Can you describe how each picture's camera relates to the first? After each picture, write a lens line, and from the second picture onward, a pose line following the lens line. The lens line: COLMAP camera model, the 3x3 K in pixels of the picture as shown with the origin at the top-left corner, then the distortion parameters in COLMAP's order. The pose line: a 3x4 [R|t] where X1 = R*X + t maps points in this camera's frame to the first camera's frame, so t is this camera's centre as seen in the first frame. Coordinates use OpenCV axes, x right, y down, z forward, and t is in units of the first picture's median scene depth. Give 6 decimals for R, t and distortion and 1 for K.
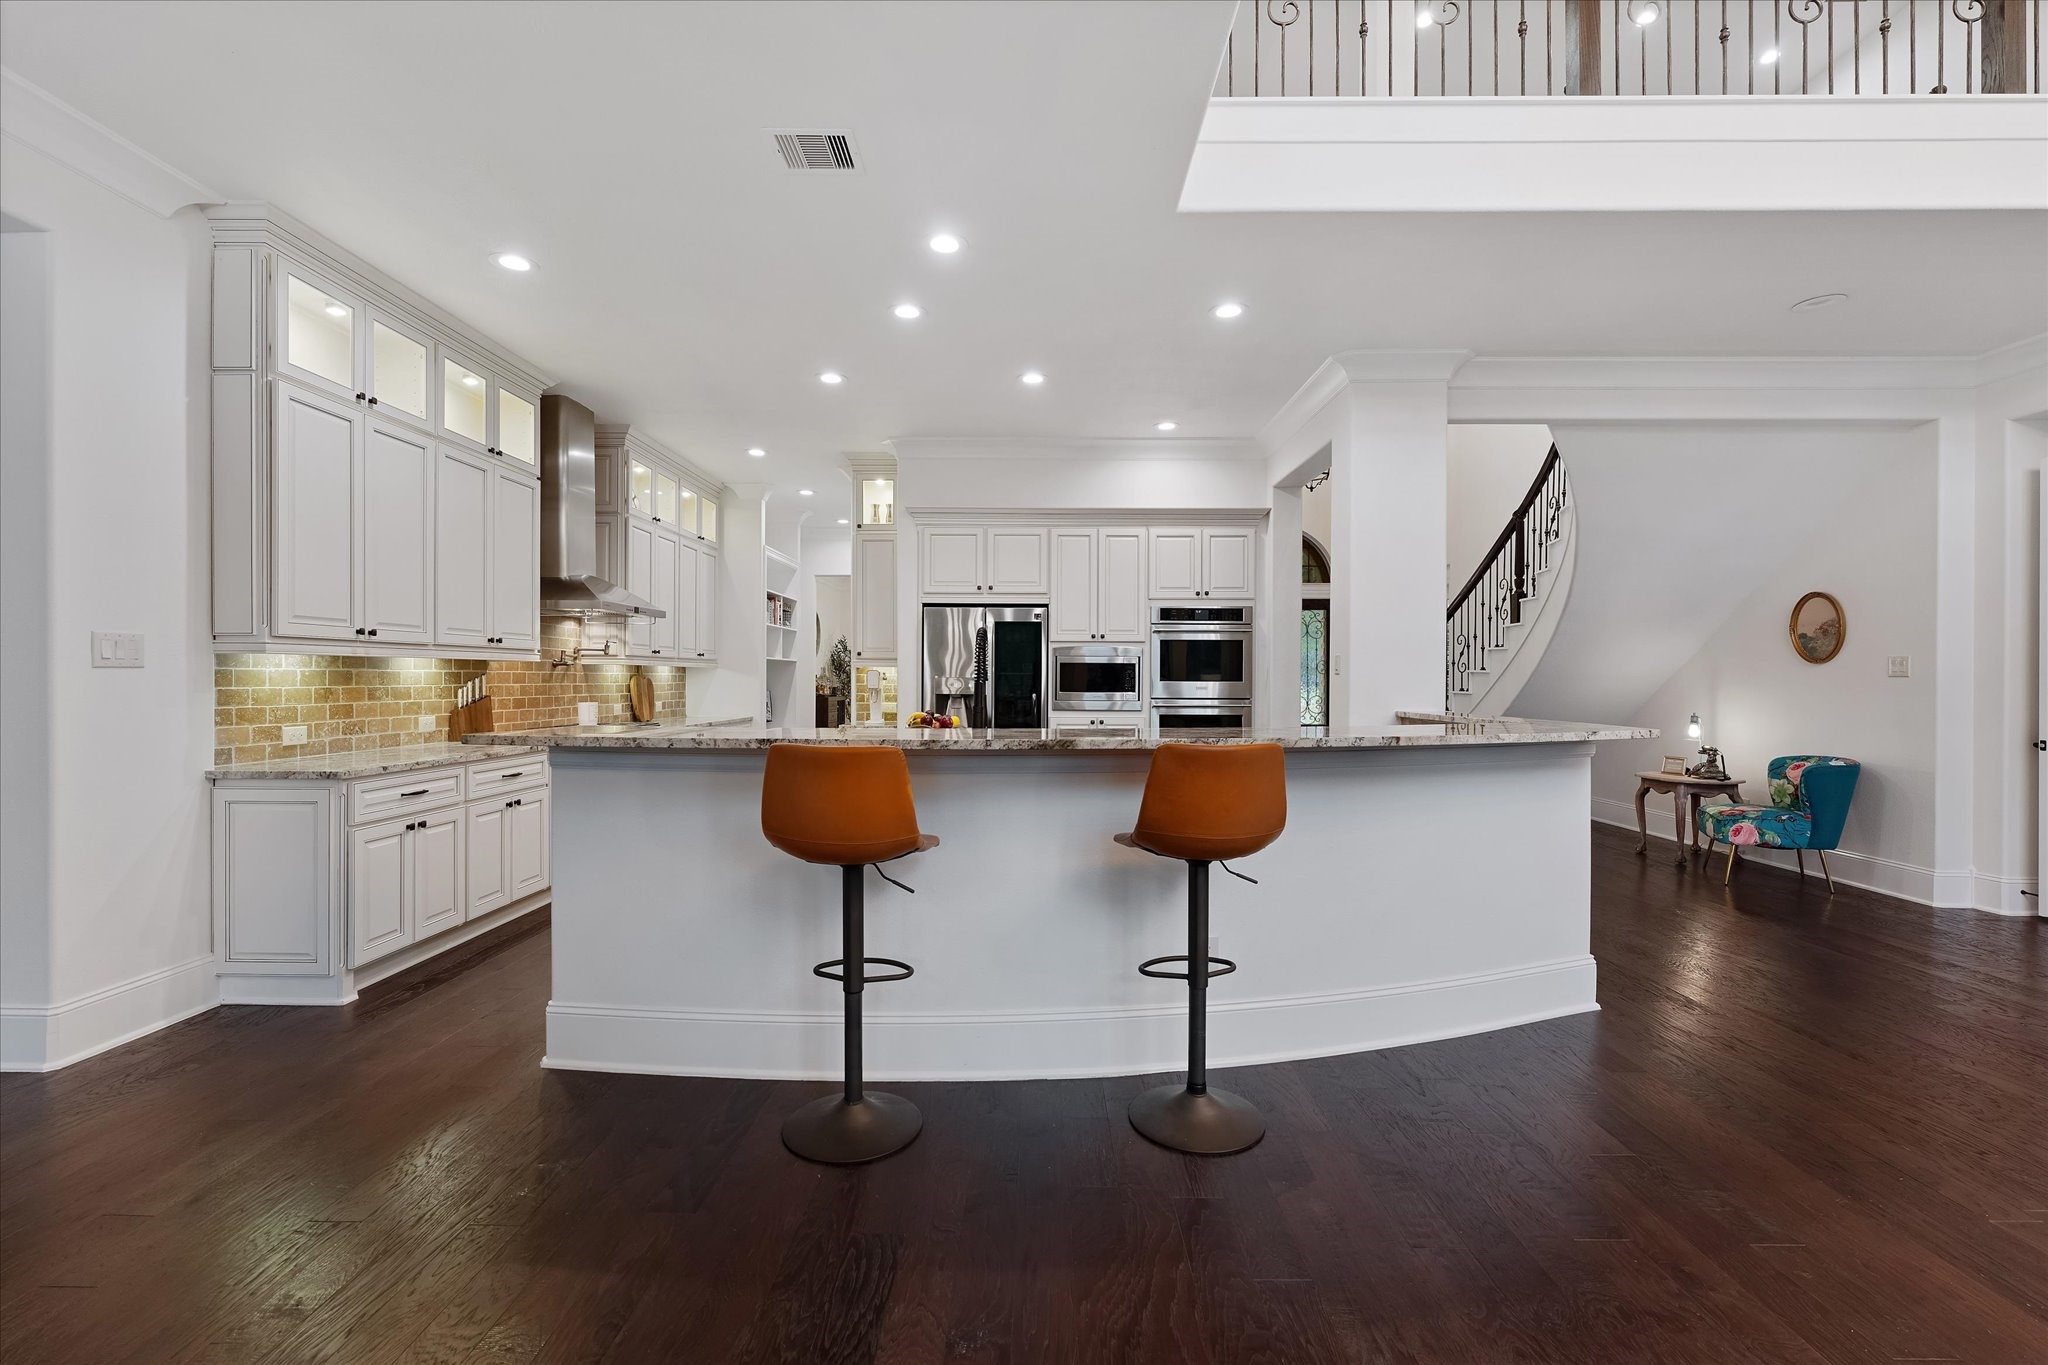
lens RADIAL K [[818.3, 0, 1031.5], [0, 818.3, 682.9], [0, 0, 1]] dist [0.003726, -0.000093]
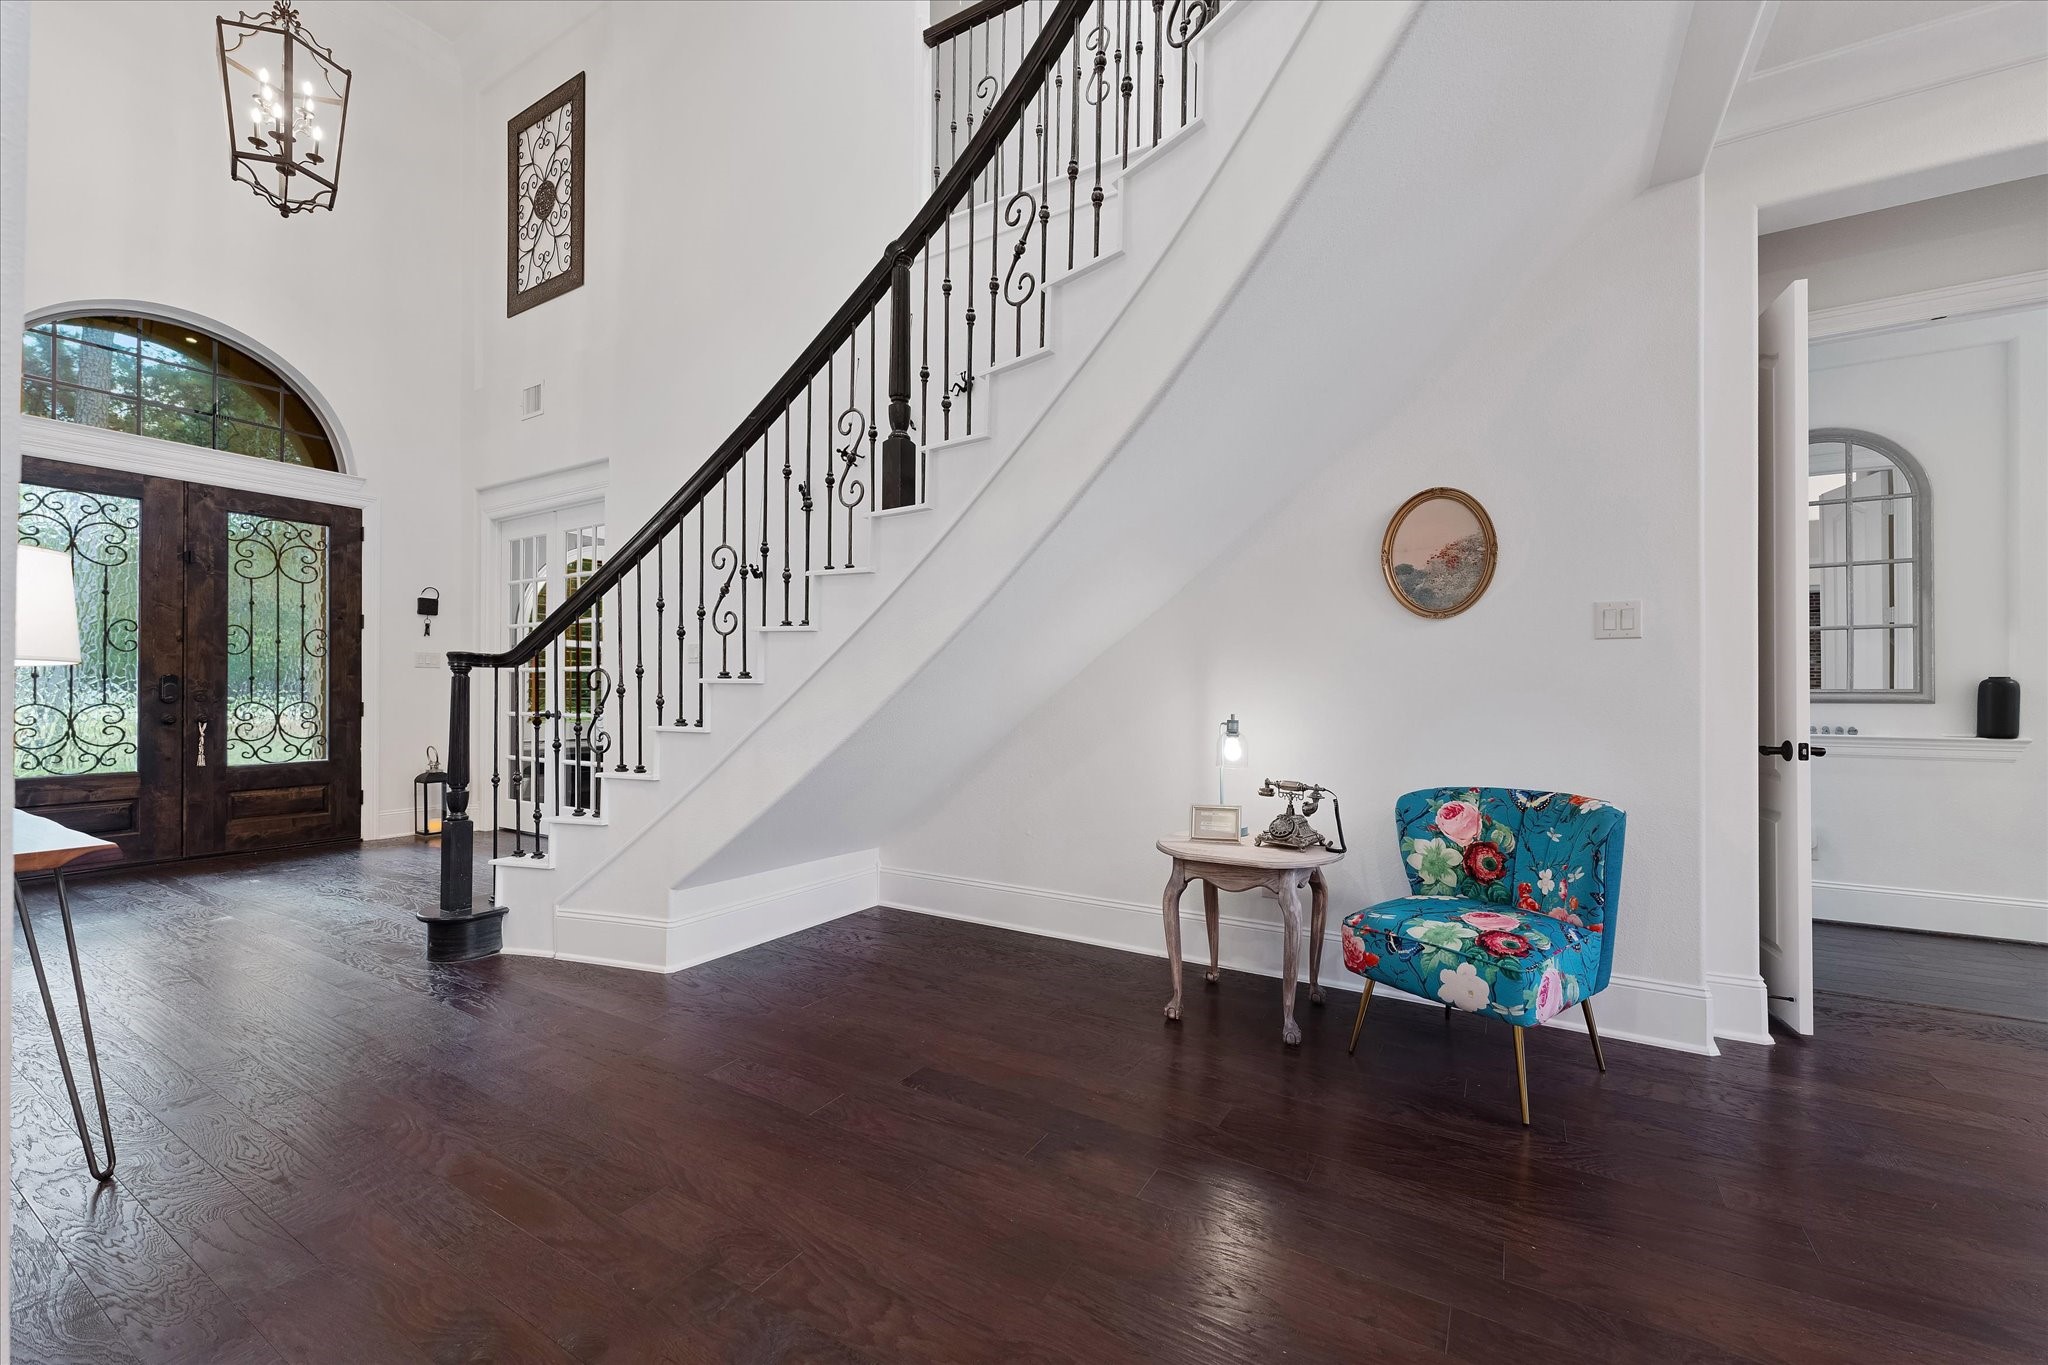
lens RADIAL K [[818.3, 0, 1031.3], [0, 818.3, 697.4], [0, 0, 1]] dist [0.003726, -0.000093]
pose [[0.485769, 0.002650, 0.874083, 0.340504], [0.000046, 0.999995, -0.003057, 0.030664], [-0.874087, 0.001525, 0.485767, 0.961611]]
